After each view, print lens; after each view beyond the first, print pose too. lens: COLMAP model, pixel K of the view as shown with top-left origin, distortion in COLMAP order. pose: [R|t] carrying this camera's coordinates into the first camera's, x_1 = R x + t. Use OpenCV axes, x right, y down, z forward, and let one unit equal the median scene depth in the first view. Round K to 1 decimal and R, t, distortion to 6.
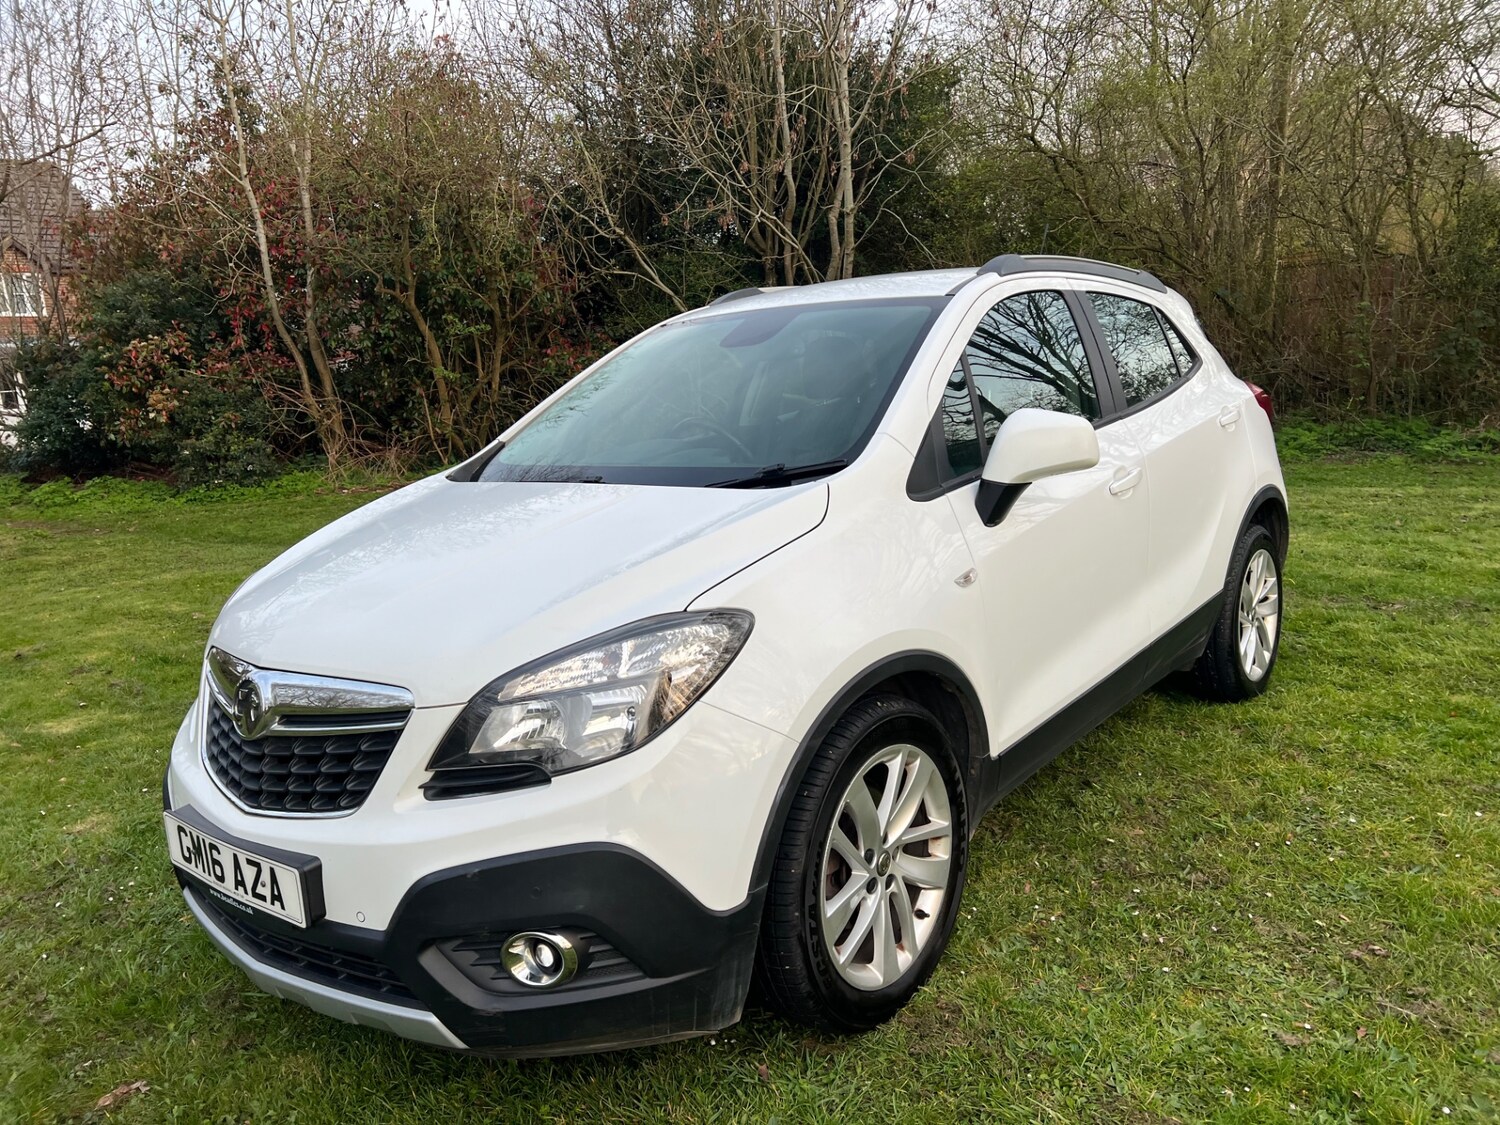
lens RADIAL K [[1177.3, 0, 784.3], [0, 1177.3, 556.9], [0, 0, 1]] dist [0.067663, -0.010432]
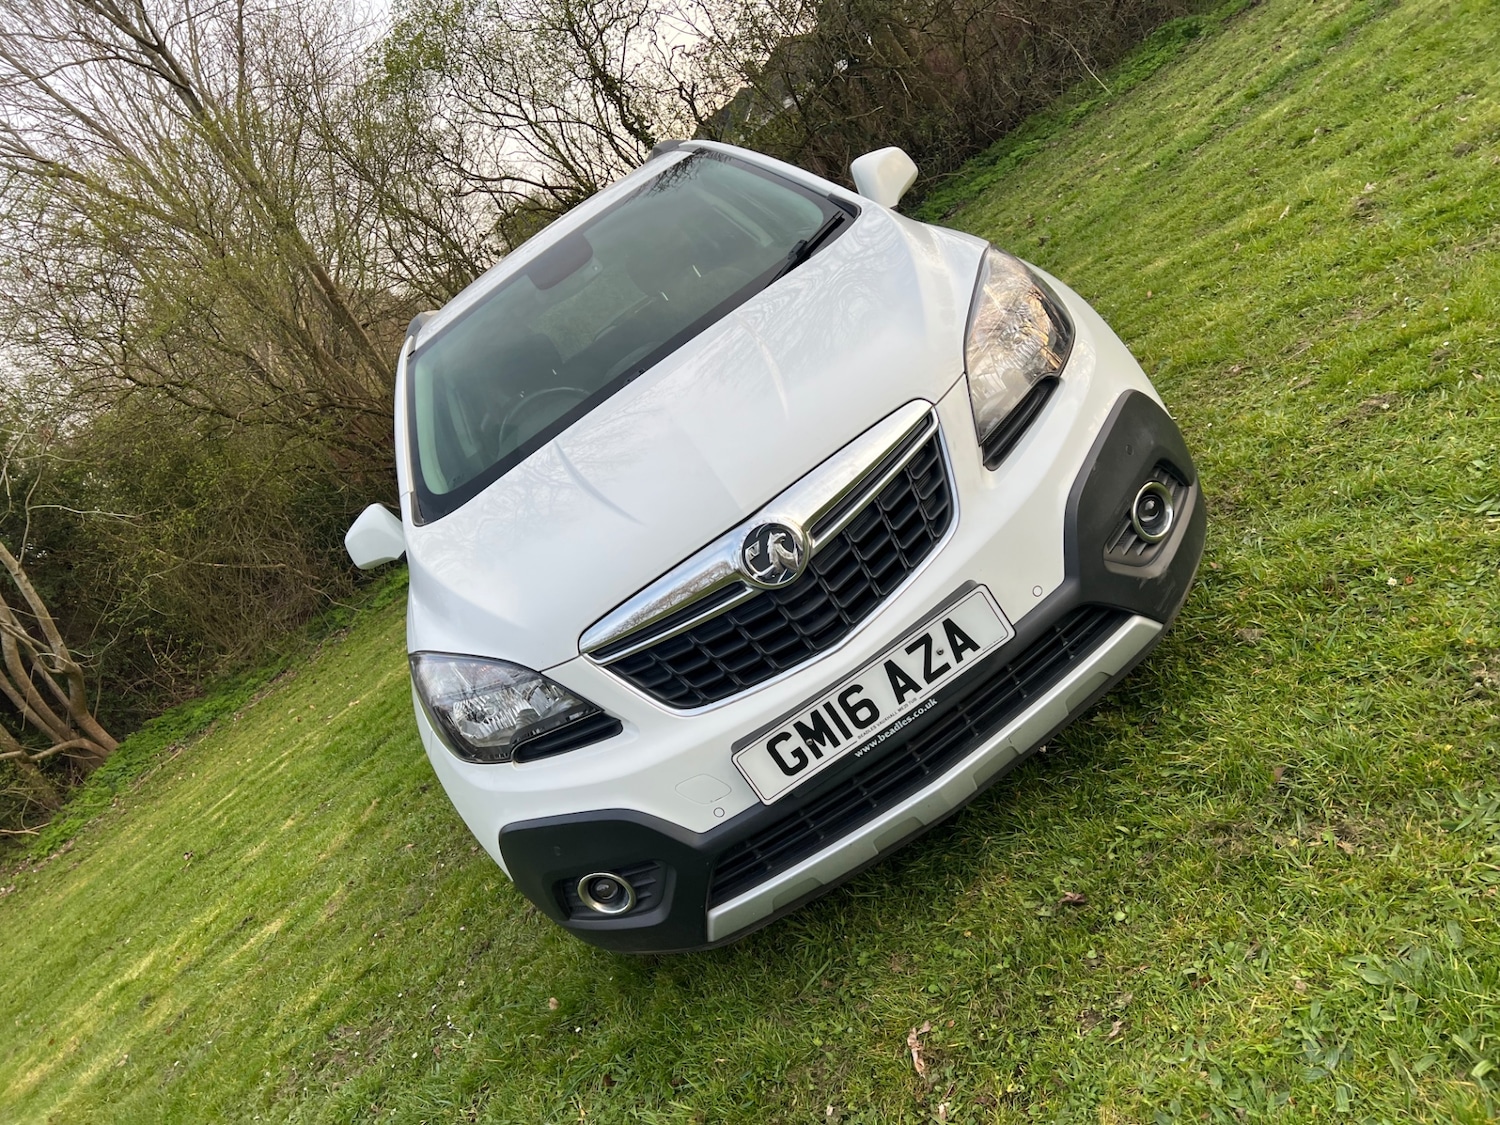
lens RADIAL K [[1164.5, 0, 750.0], [0, 1164.5, 562.5], [0, 0, 1]] dist [0.063163, -0.076794]
pose [[0.585183, -0.523044, 0.619665, -1.066907], [0.623005, 0.779141, 0.069316, 0.062719], [-0.519062, 0.345492, 0.781799, 0.340491]]
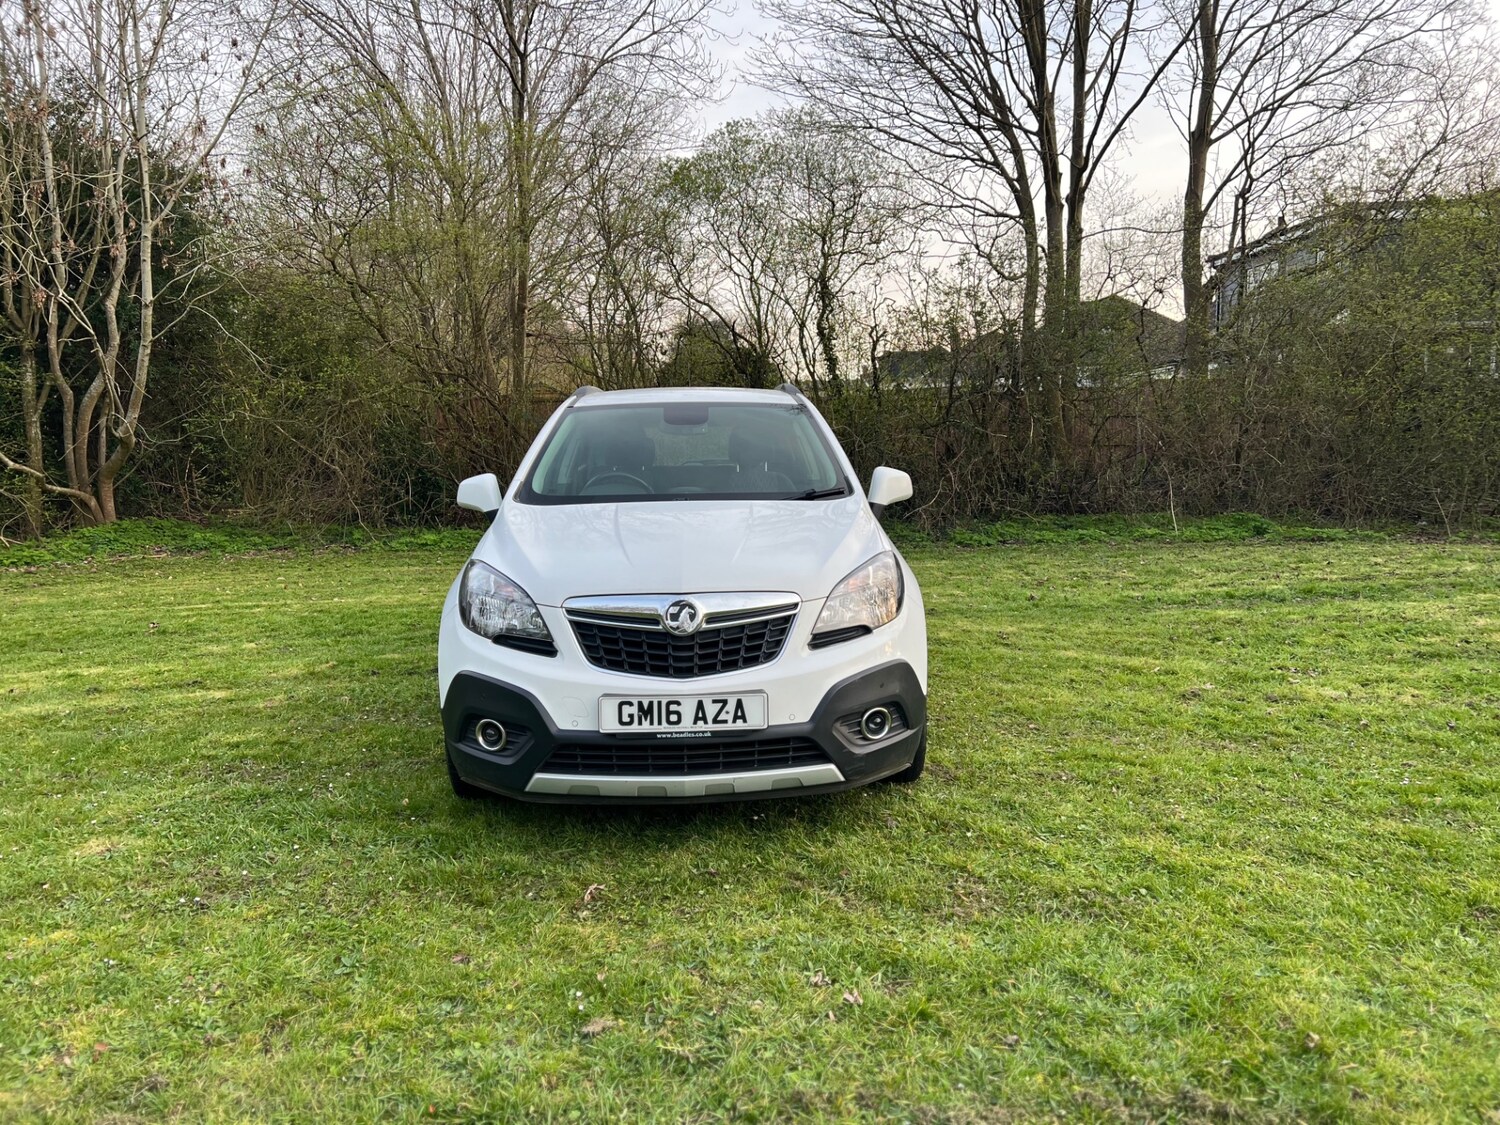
lens RADIAL K [[1177.3, 0, 784.3], [0, 1177.3, 556.9], [0, 0, 1]] dist [0.067663, -0.010432]
pose [[0.732955, -0.015857, 0.680092, -1.541333], [0.085226, 0.993992, -0.068675, 0.176986], [-0.674917, 0.108297, 0.729903, -0.318370]]
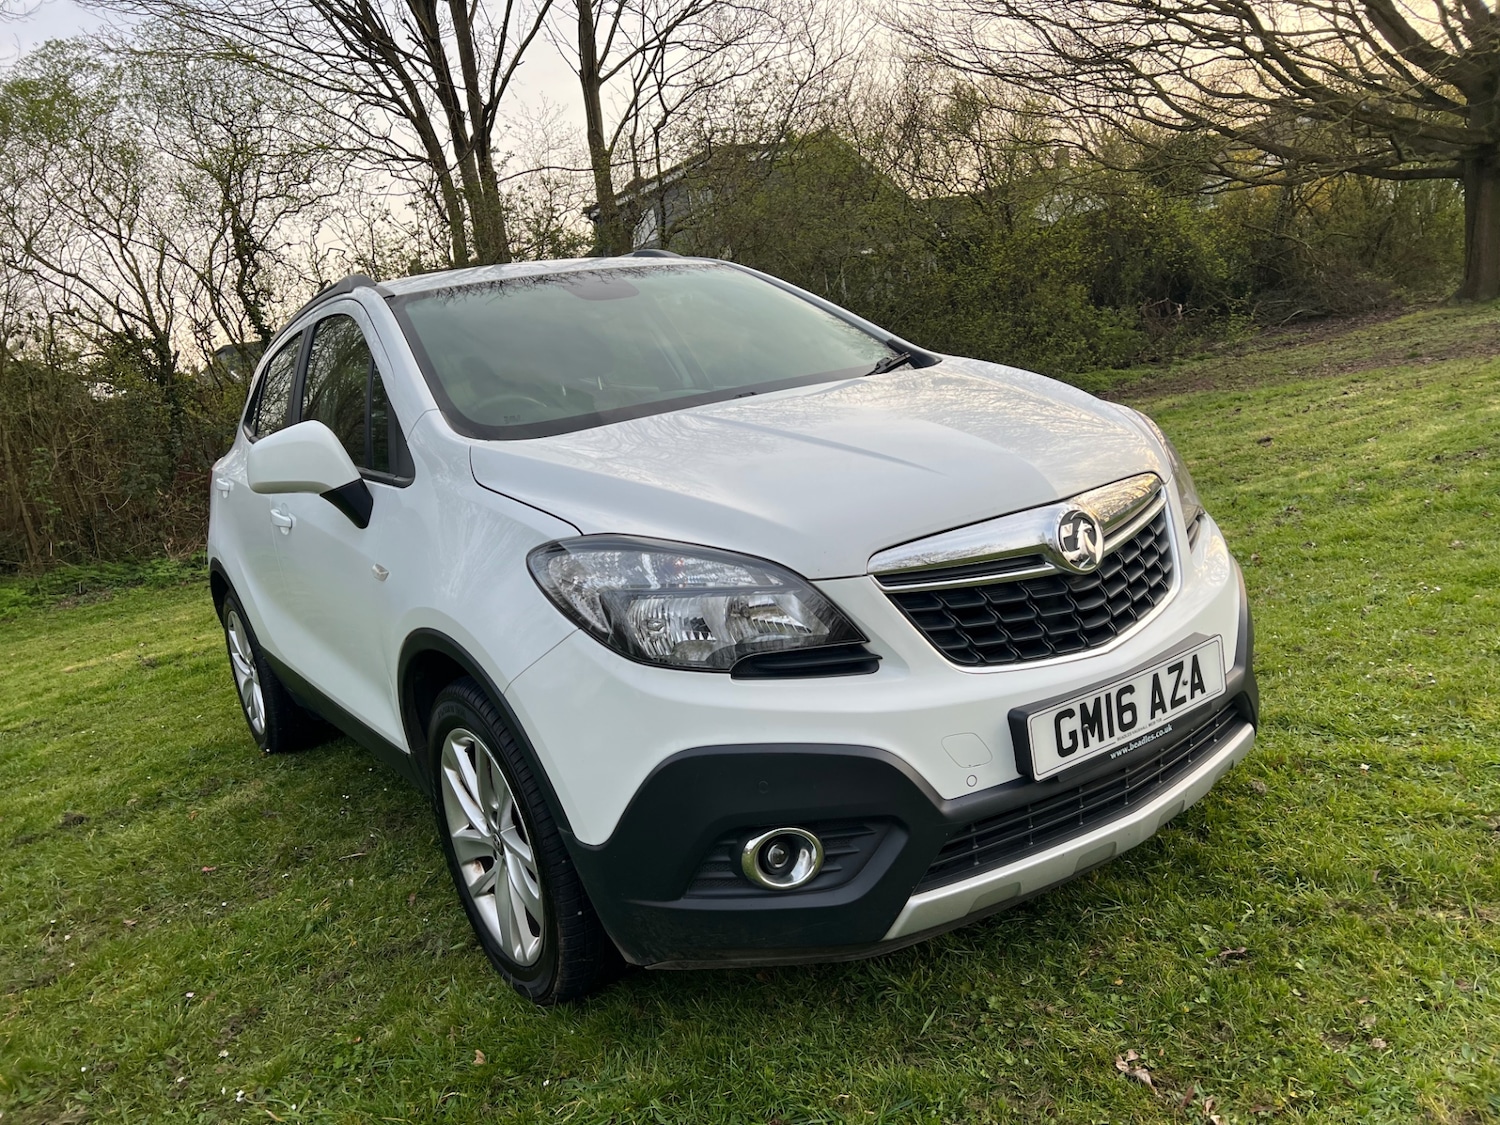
lens RADIAL K [[1132.3, 0, 755.9], [0, 1132.3, 575.1], [0, 0, 1]] dist [0.063939, -0.058790]
pose [[0.275997, -0.156439, 0.948342, -1.433769], [0.300329, 0.951299, 0.069522, 0.016053], [-0.913032, 0.265627, 0.309539, 1.020498]]
